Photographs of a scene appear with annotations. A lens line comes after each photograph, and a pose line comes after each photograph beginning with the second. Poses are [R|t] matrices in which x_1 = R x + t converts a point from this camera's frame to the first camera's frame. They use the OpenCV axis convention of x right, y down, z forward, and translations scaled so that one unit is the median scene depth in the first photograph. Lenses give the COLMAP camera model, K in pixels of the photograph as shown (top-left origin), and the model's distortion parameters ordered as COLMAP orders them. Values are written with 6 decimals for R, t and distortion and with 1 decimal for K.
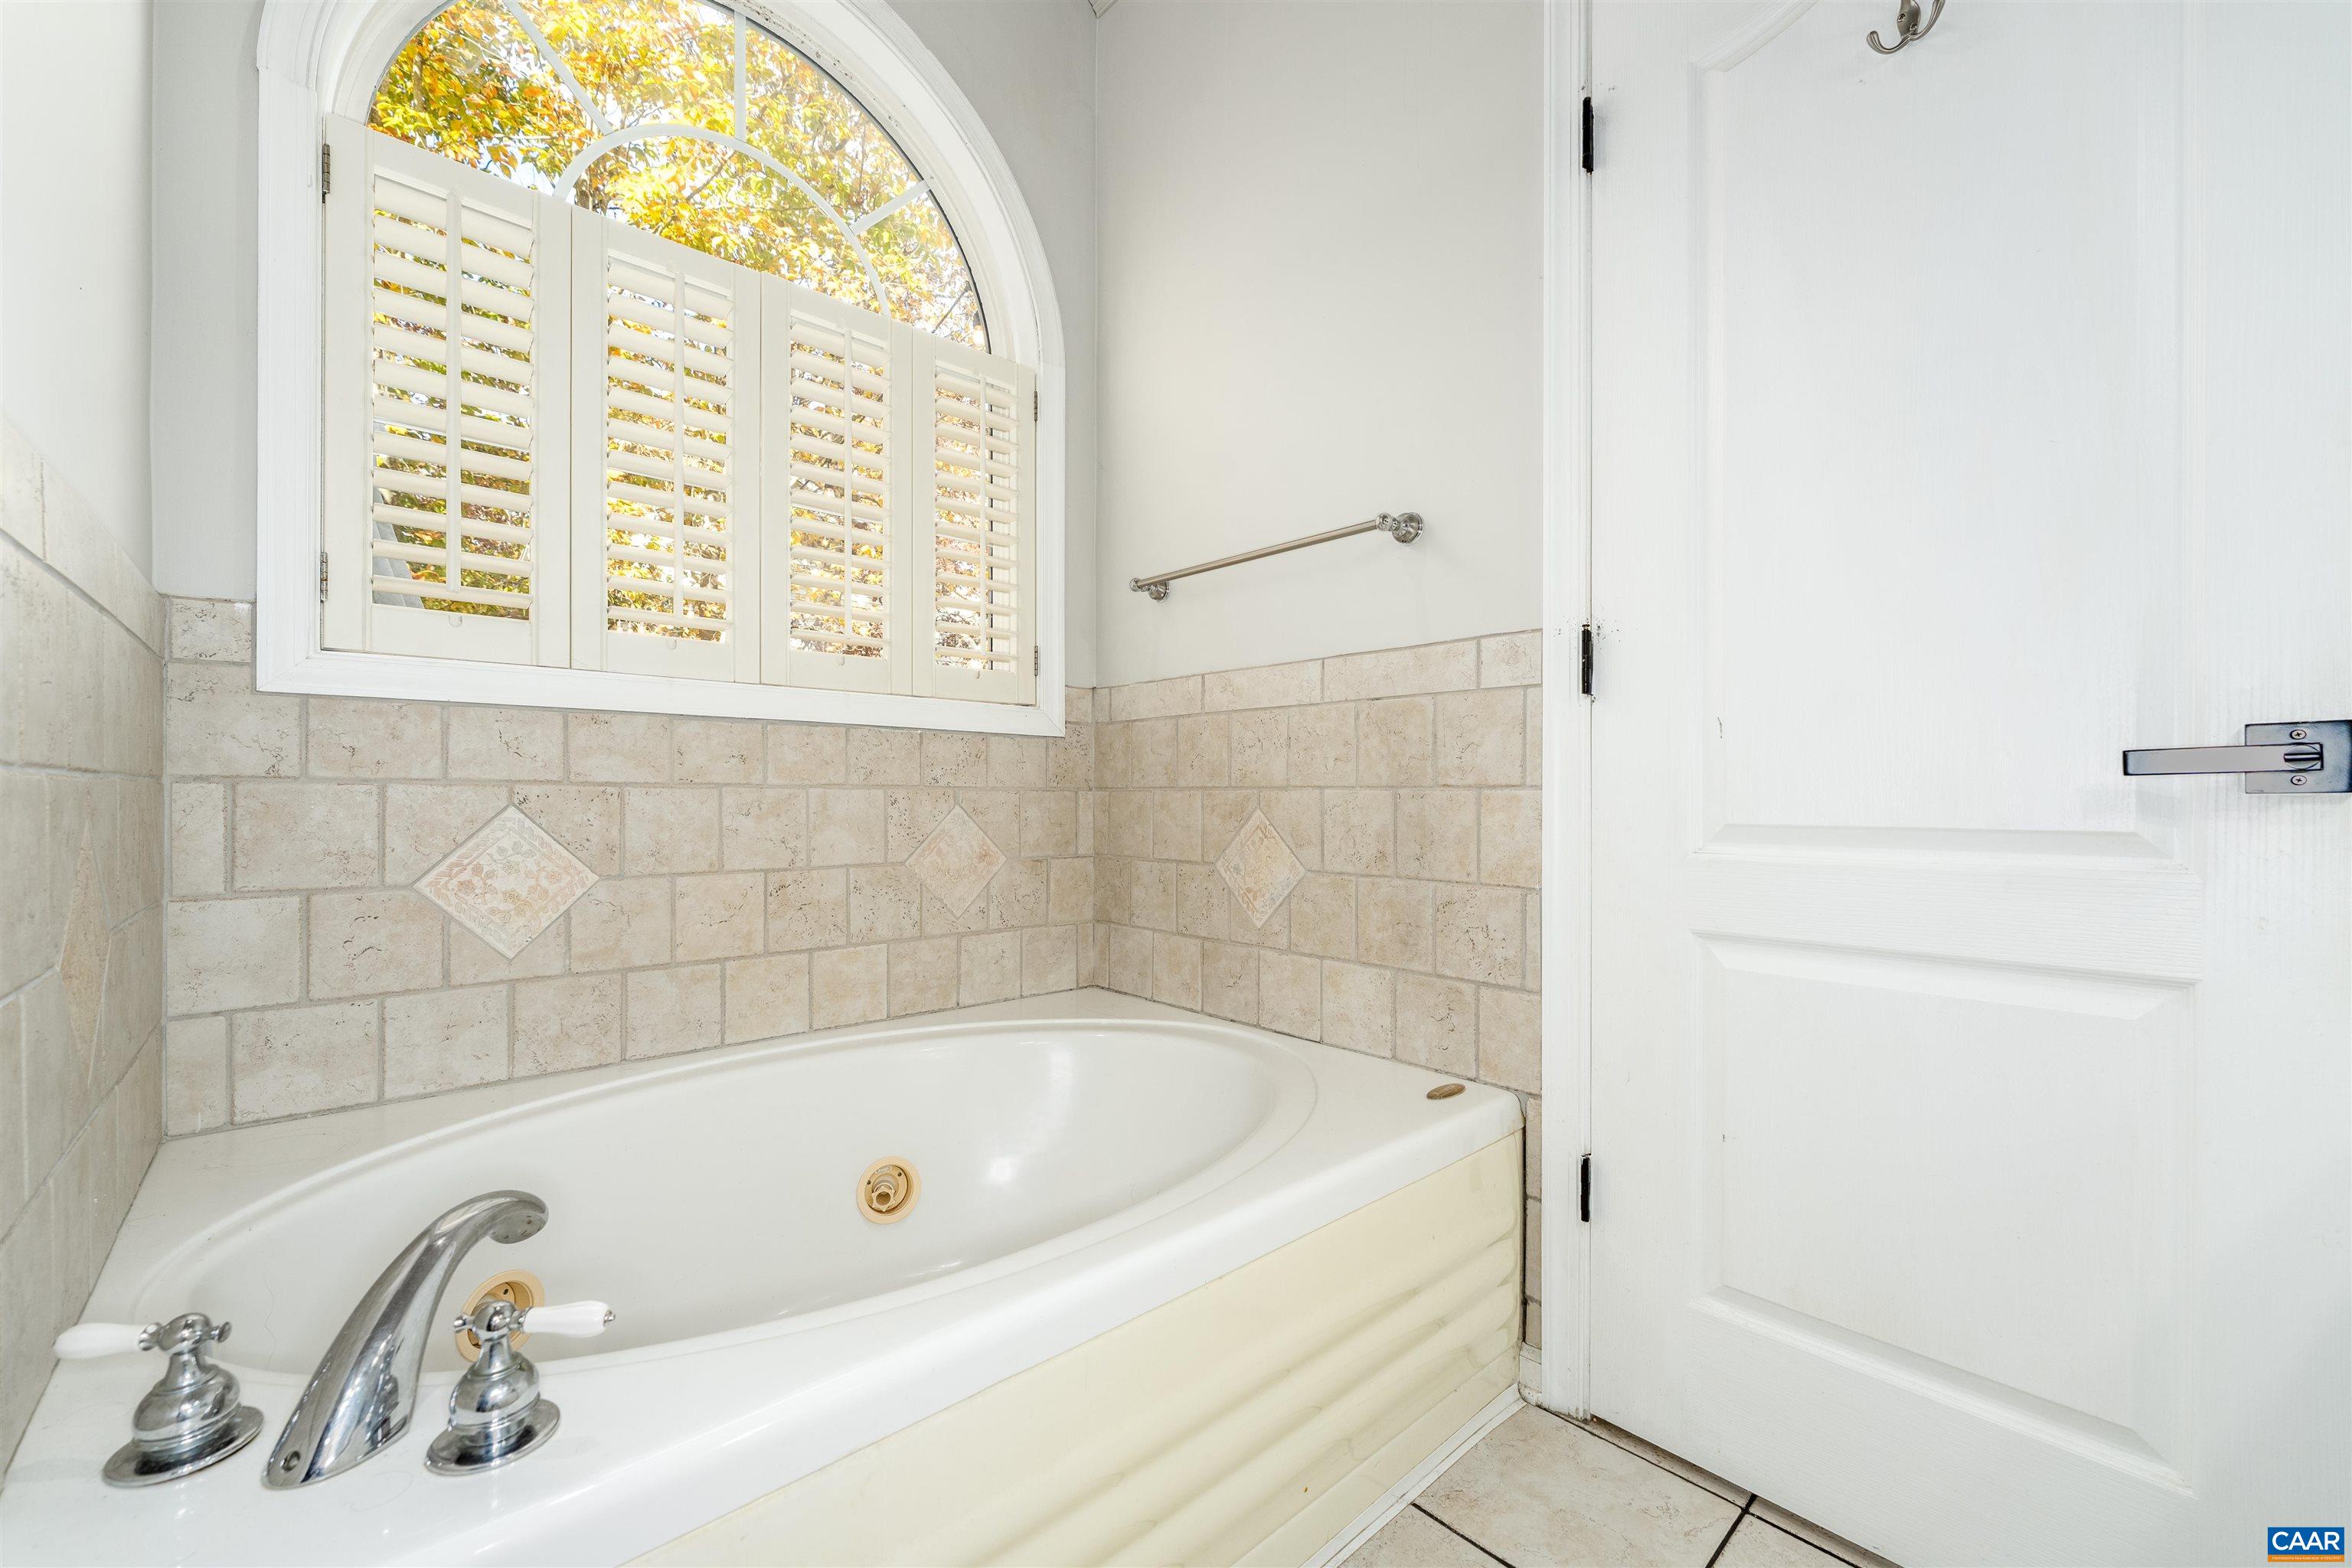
lens RADIAL K [[931.7, 0, 1182.4], [0, 931.7, 808.3], [0, 0, 1]] dist [0.001314, -0.001228]
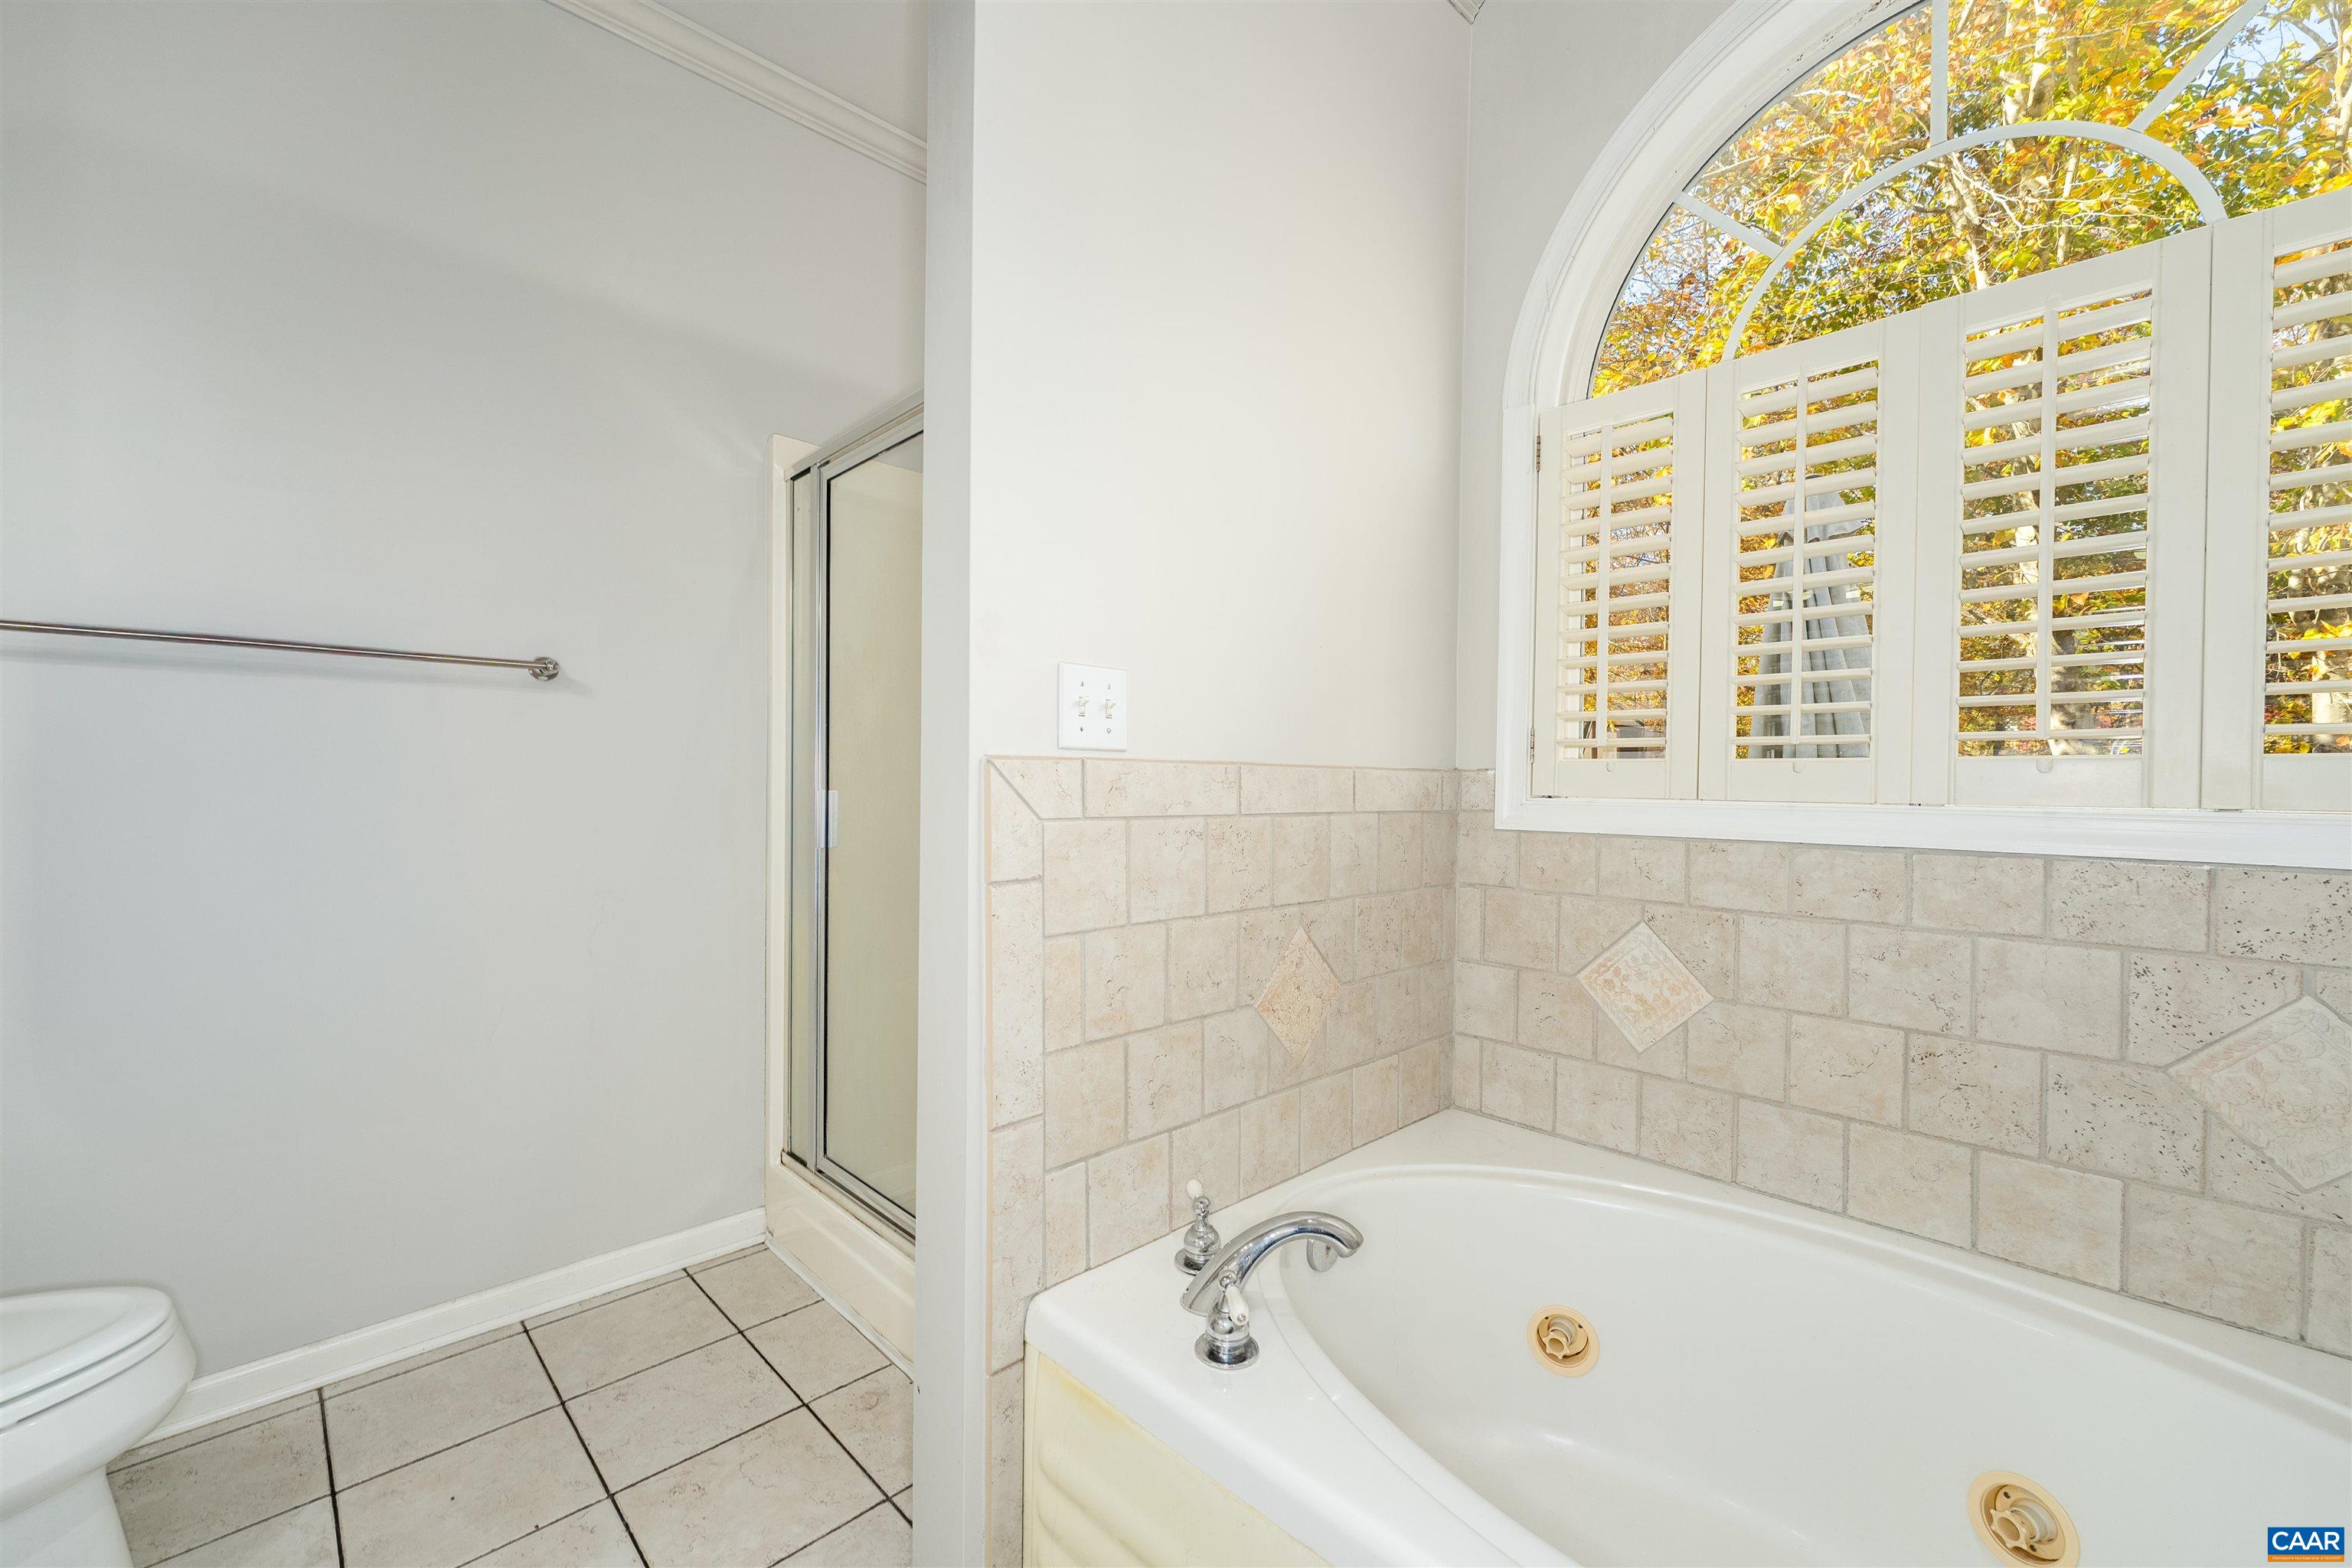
lens RADIAL K [[931.7, 0, 1156.4], [0, 931.7, 770.0], [0, 0, 1]] dist [0.001314, -0.001228]
pose [[0.030613, 0.000988, -0.999531, 0.396706], [-0.004587, 0.999989, 0.000848, -0.177147], [0.999521, 0.004559, 0.030617, 0.328751]]
